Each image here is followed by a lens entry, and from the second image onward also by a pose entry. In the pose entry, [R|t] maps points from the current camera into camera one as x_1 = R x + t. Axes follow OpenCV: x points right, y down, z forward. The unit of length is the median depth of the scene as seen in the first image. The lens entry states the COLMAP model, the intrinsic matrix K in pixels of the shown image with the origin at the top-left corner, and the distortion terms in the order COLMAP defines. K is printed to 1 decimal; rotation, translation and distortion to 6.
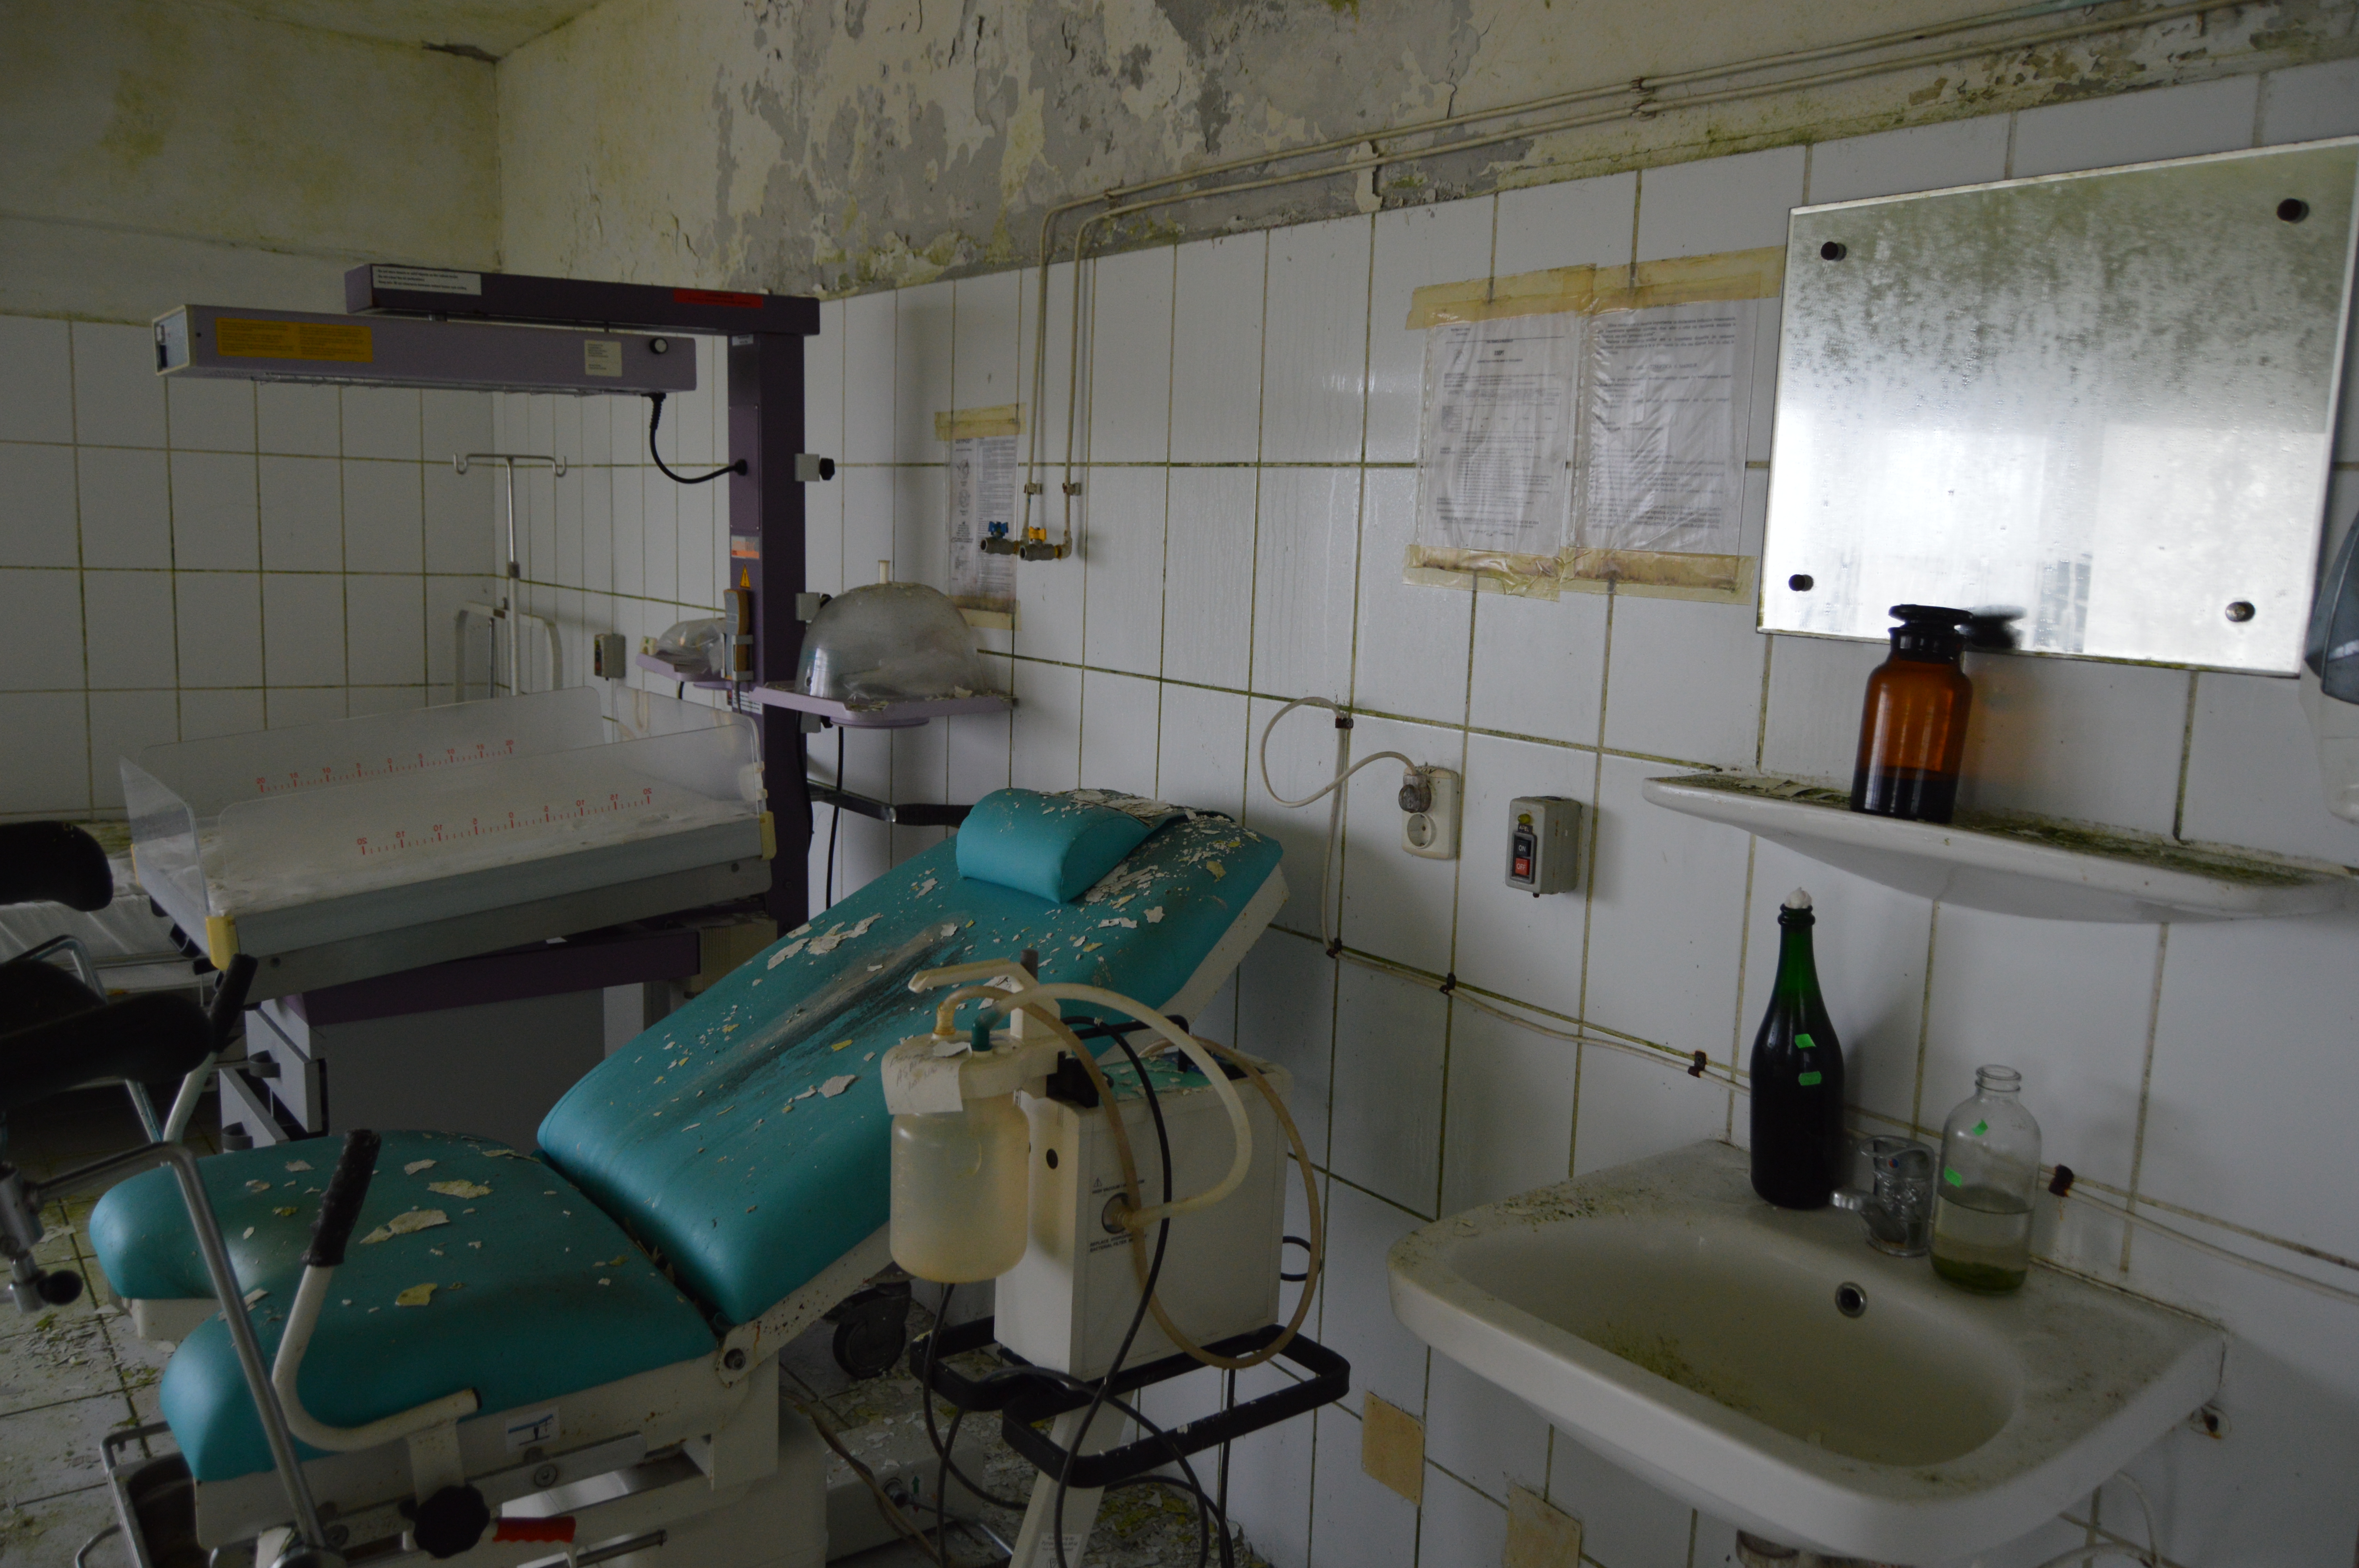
lens RADIAL K [[1848.6, 0, 1178.9], [0, 1848.6, 782.2], [0, 0, 1]] dist [-0.013987, 0.010195]
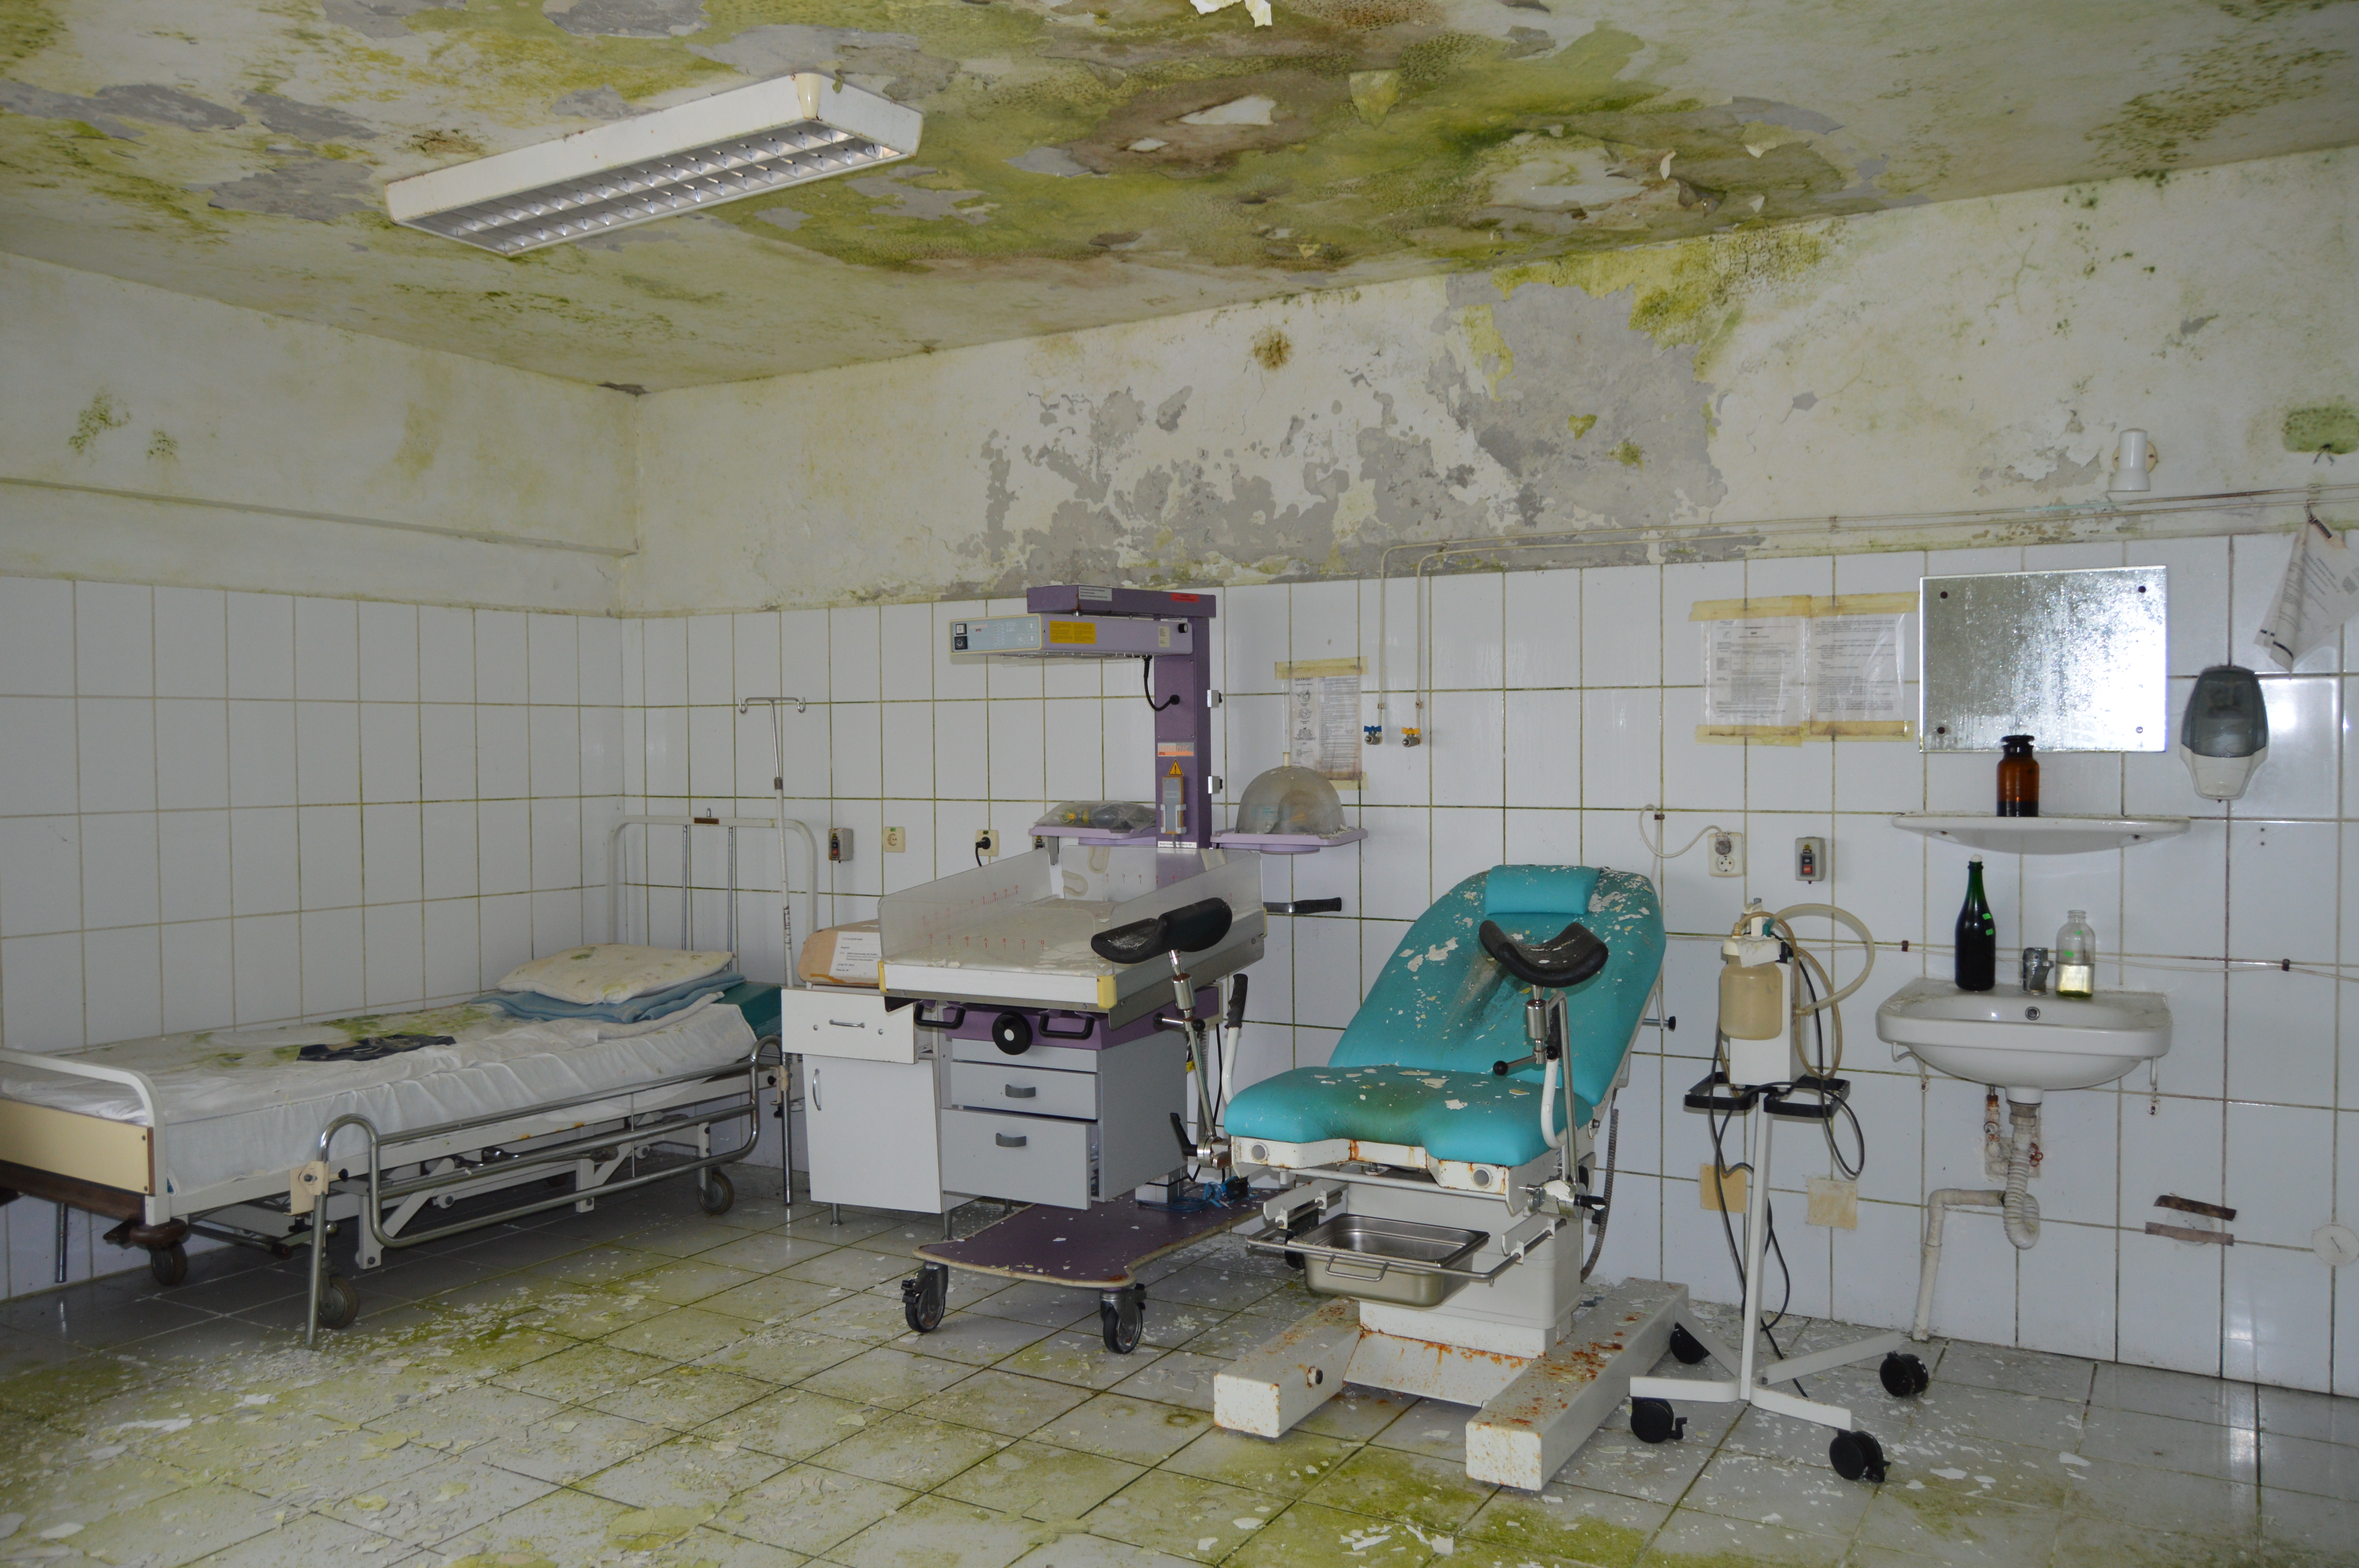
lens RADIAL K [[1848.6, 0, 1176.5], [0, 1848.6, 789.2], [0, 0, 1]] dist [-0.013987, 0.010195]
pose [[0.914332, -0.055277, 0.401176, -1.044244], [0.097594, 0.991520, -0.085810, 0.051269], [-0.393031, 0.117611, 0.911973, -0.530599]]
